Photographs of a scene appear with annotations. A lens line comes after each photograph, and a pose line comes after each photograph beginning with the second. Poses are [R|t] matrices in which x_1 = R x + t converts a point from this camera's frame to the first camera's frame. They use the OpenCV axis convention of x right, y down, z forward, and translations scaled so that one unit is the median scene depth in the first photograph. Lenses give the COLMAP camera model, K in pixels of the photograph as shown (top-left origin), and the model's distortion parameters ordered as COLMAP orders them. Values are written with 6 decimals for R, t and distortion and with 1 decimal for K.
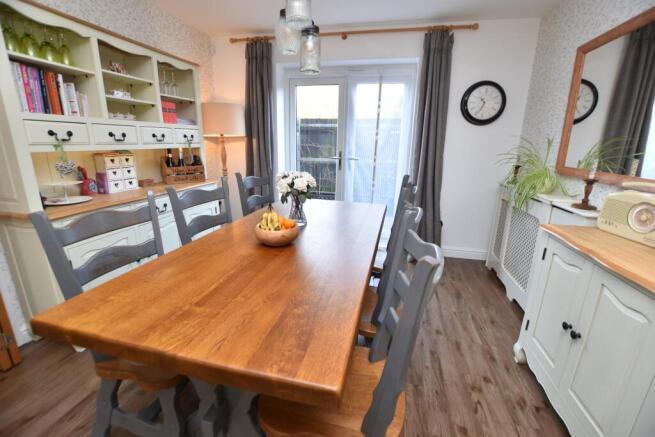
lens RADIAL K [[287.6, 0, 327.3], [0, 287.6, 218.0], [0, 0, 1]] dist [-0.023694, 0.000510]
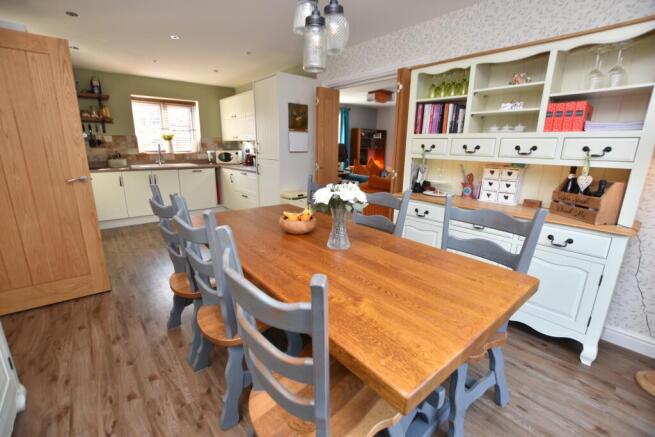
lens RADIAL K [[287.6, 0, 325.8], [0, 287.6, 219.3], [0, 0, 1]] dist [-0.023694, 0.000510]
pose [[-0.602326, 0.169293, -0.780092, 0.466568], [-0.233653, 0.897060, 0.375085, -0.297104], [0.763289, 0.408194, -0.500767, 1.129274]]
